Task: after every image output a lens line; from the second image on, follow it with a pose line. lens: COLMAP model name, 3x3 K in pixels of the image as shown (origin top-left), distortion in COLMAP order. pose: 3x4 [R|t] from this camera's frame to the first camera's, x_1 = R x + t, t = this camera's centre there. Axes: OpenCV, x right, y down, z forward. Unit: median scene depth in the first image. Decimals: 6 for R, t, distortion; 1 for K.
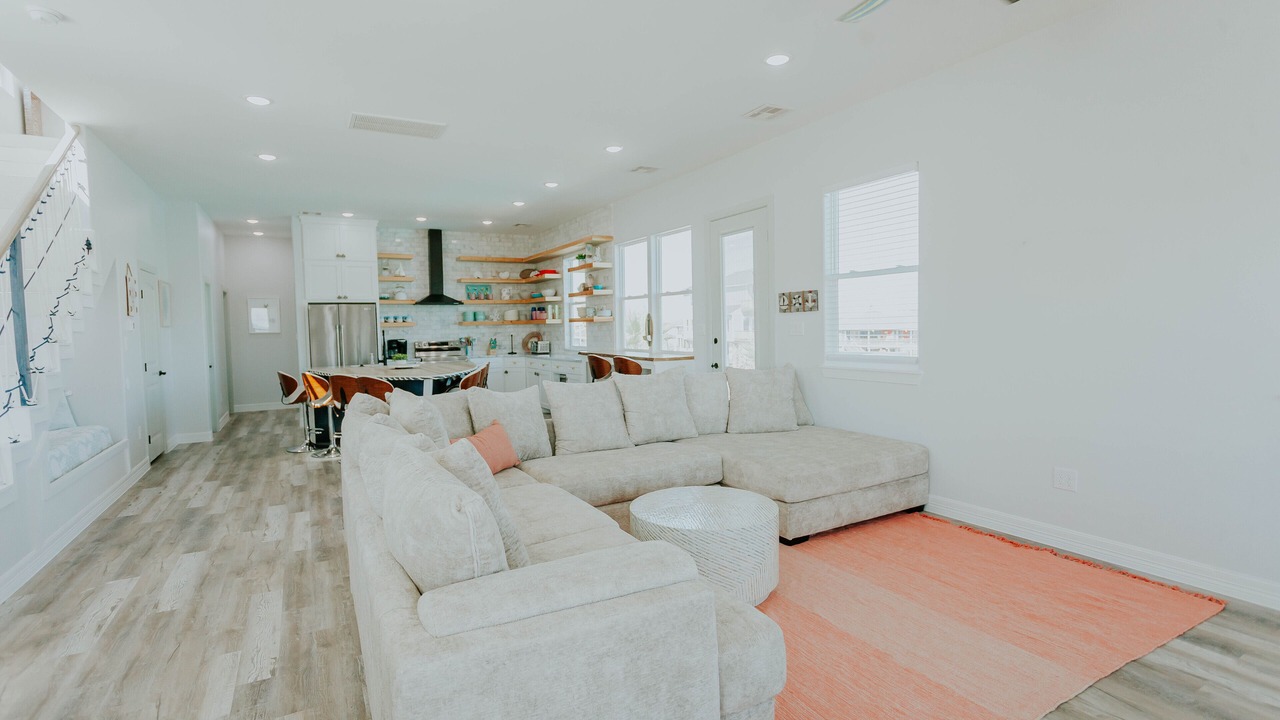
lens RADIAL K [[614.7, 0, 633.7], [0, 614.7, 359.8], [0, 0, 1]] dist [-0.013517, 0.012854]
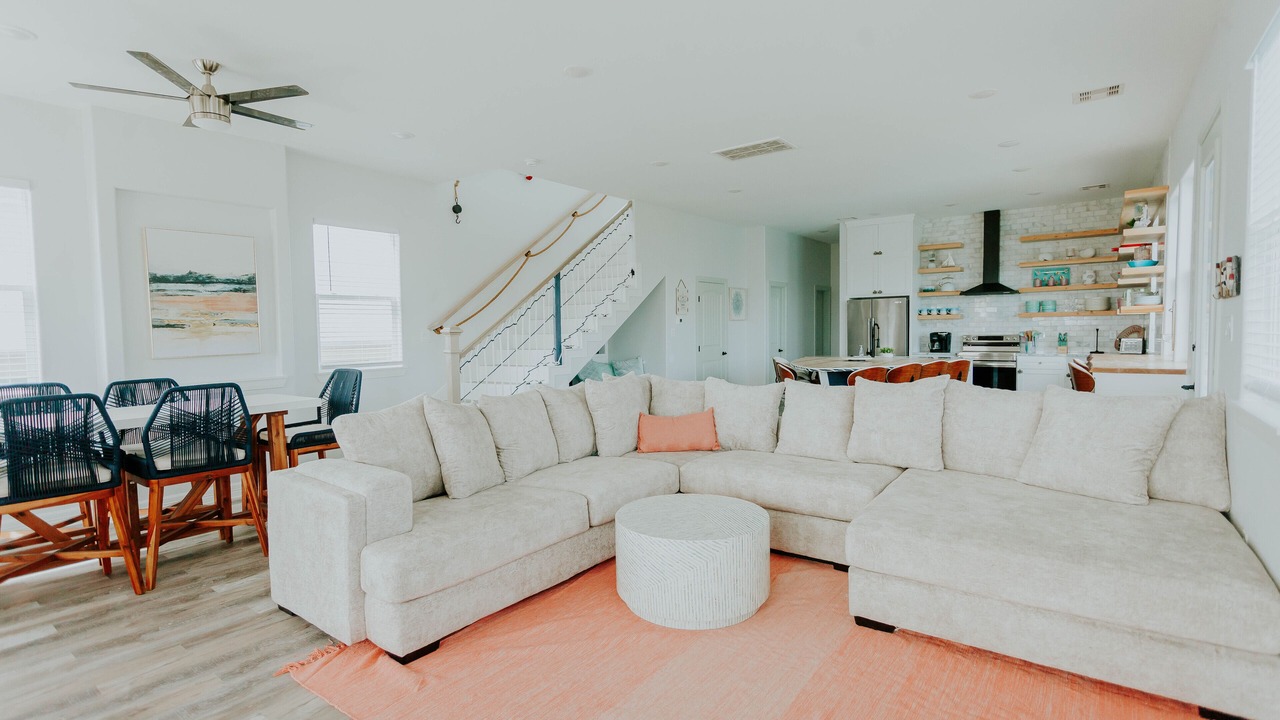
lens RADIAL K [[609.5, 0, 635.9], [0, 609.5, 356.0], [0, 0, 1]] dist [-0.000616, 0.011650]
pose [[0.407591, 0.054497, -0.911537, 0.320014], [-0.042602, 0.998266, 0.040632, -0.015568], [0.912170, 0.022272, 0.409206, 0.179921]]
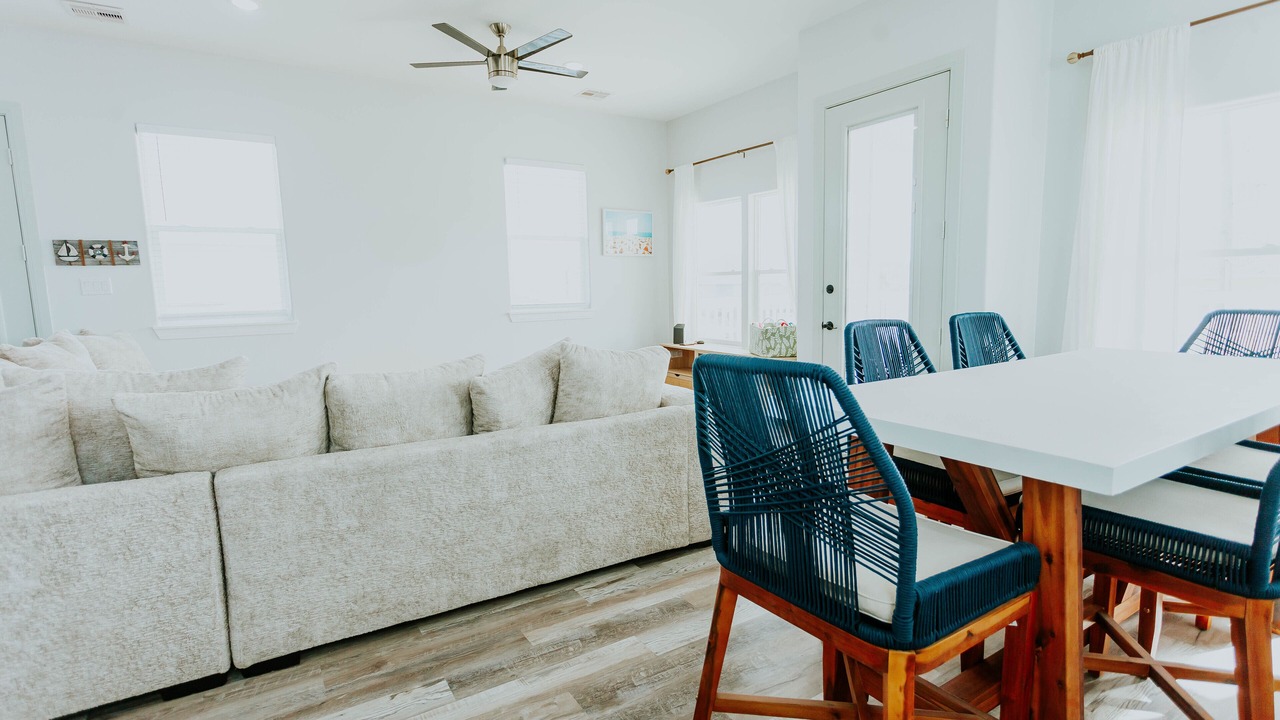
lens RADIAL K [[614.7, 0, 633.7], [0, 614.7, 359.8], [0, 0, 1]] dist [-0.013517, 0.012854]
pose [[-0.063607, -0.098943, 0.993058, -0.354374], [0.076815, 0.991636, 0.103721, 0.010254], [-0.995014, 0.082880, -0.055474, 0.198941]]
